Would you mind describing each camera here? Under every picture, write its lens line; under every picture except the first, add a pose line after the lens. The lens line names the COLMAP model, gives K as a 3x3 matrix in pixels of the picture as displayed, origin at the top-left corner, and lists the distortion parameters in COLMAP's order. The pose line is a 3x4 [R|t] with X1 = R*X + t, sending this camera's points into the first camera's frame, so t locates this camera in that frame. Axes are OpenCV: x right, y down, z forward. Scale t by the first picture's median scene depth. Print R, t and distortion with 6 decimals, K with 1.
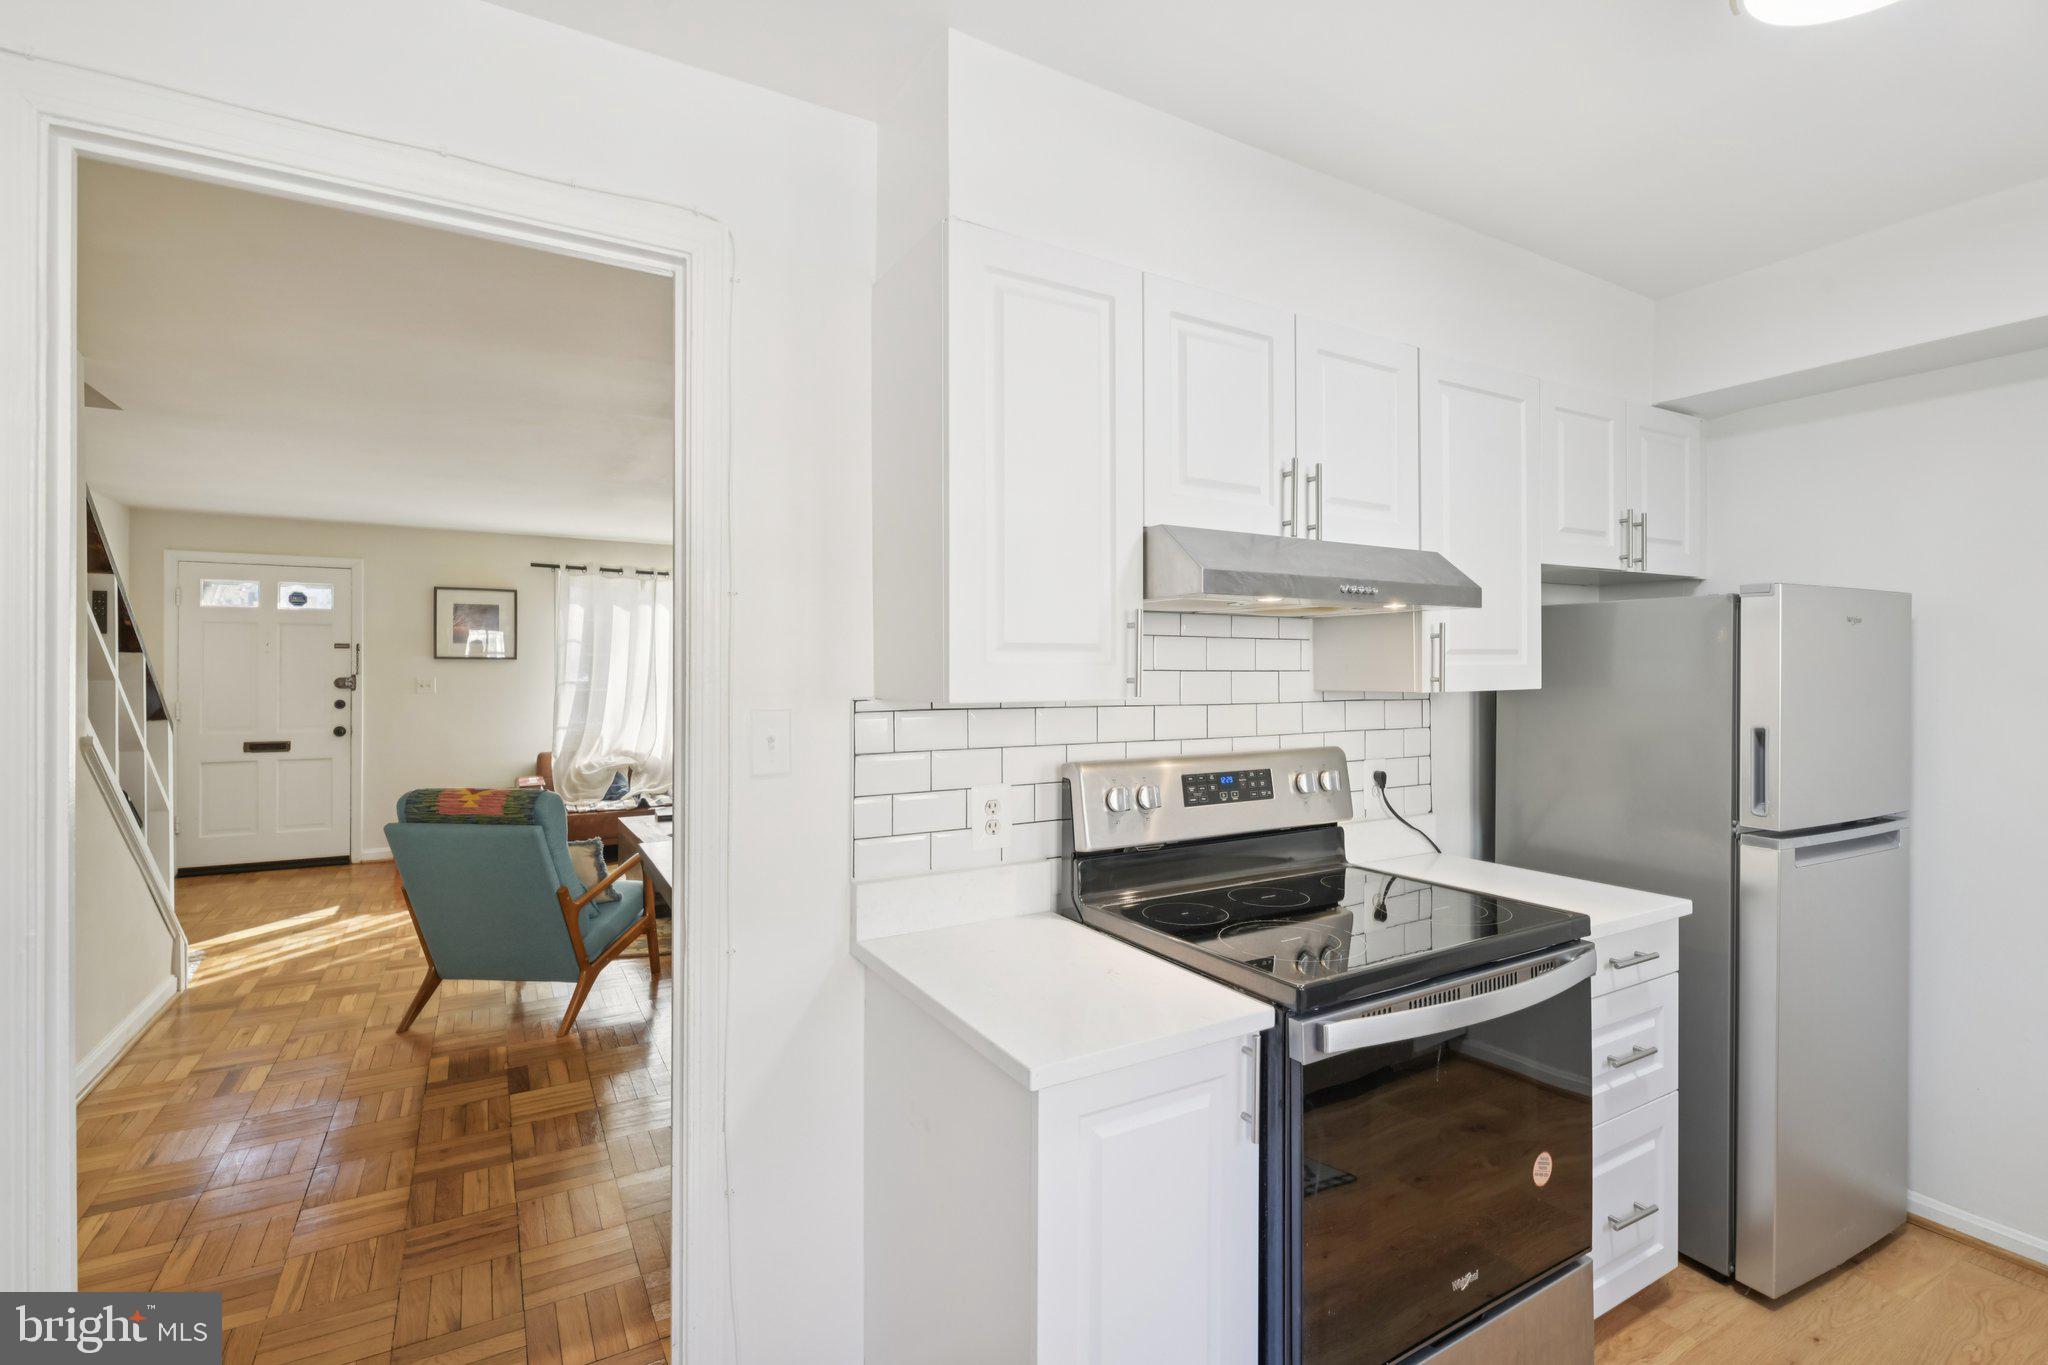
lens RADIAL K [[904.0, 0, 1020.6], [0, 904.0, 668.0], [0, 0, 1]] dist [-0.005637, -0.000492]
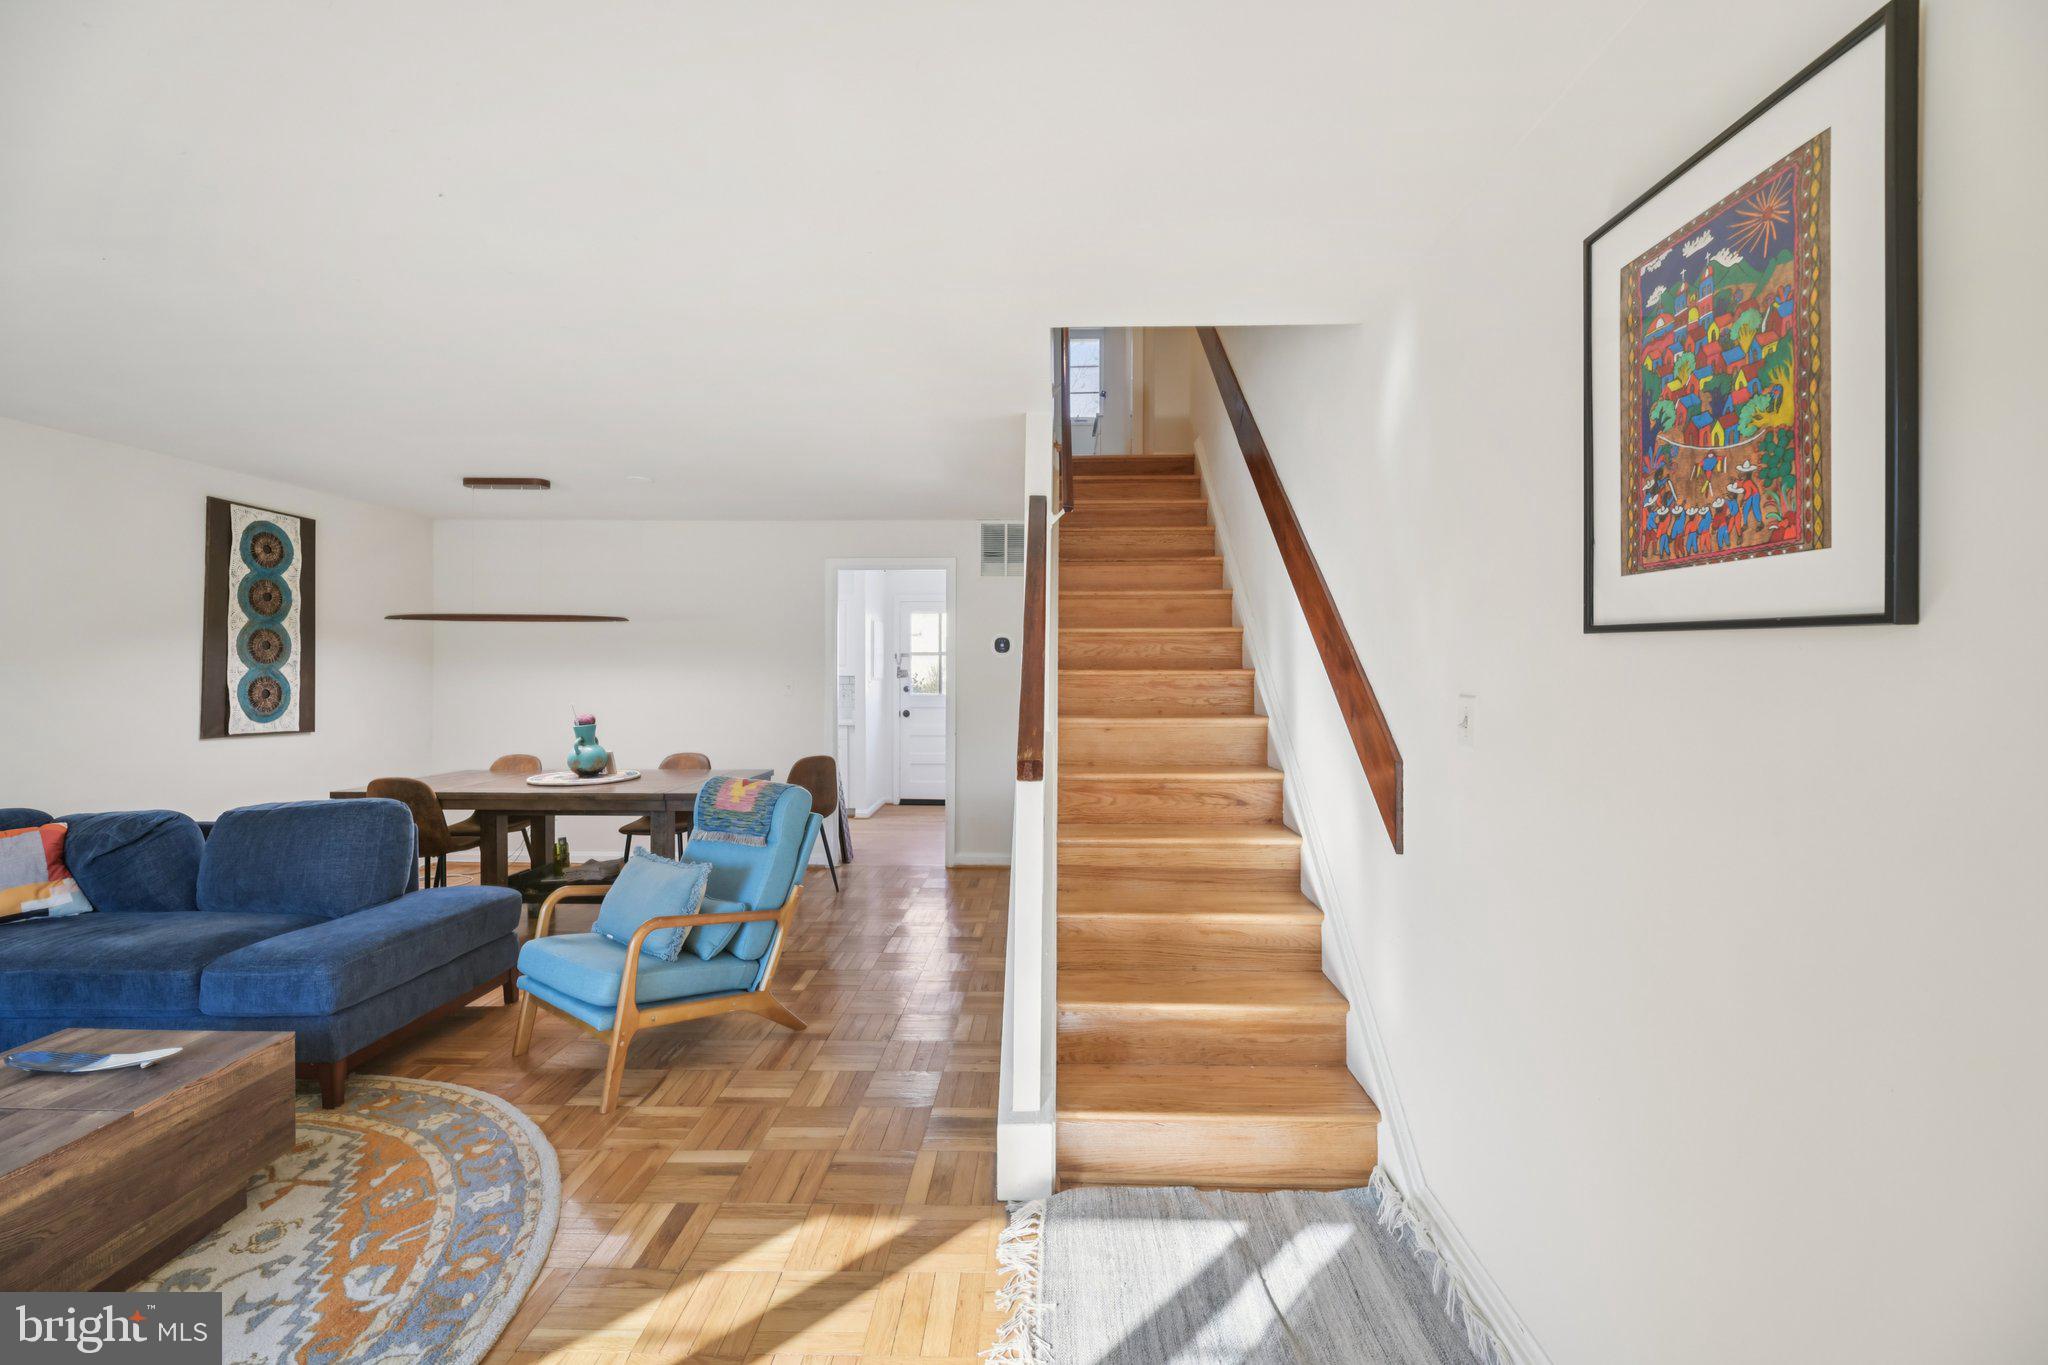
lens RADIAL K [[823.2, 0, 1038.8], [0, 823.2, 664.7], [0, 0, 1]] dist [-0.005725, -0.002578]
pose [[-0.850461, -0.001694, 0.526036, -0.764596], [-0.002674, 0.999996, -0.001102, -0.003567], [-0.526032, -0.002344, -0.850462, 0.901256]]
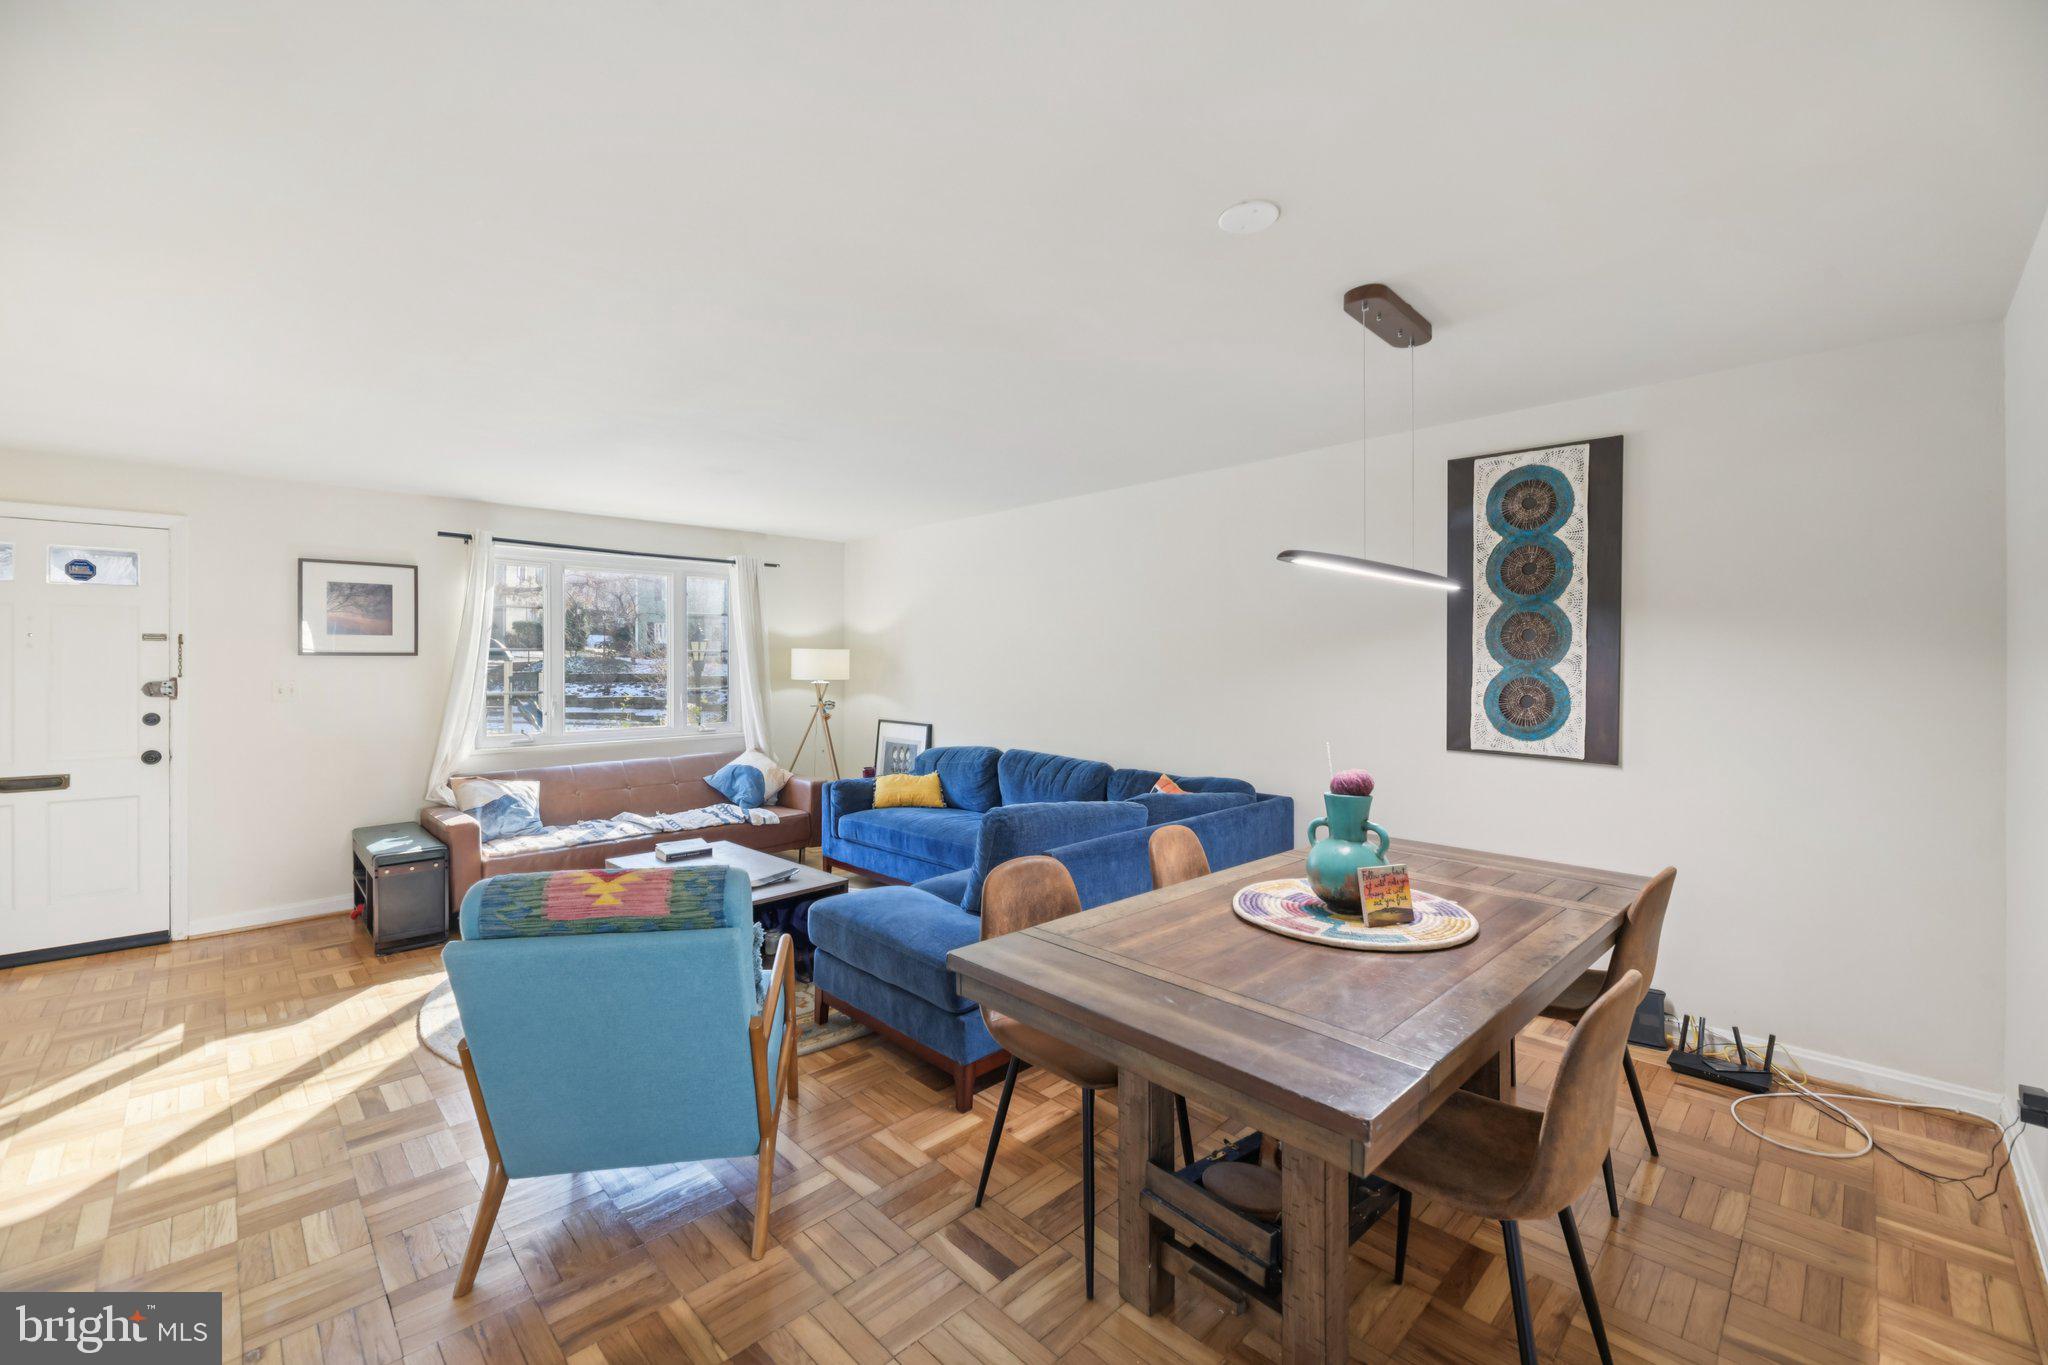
lens RADIAL K [[823.2, 0, 1028.1], [0, 823.2, 660.6], [0, 0, 1]] dist [-0.005725, -0.002578]
pose [[0.969779, -0.001674, 0.243978, -0.249253], [0.002387, 0.999994, -0.002629, -0.002547], [-0.243972, 0.003132, 0.969777, 0.214274]]
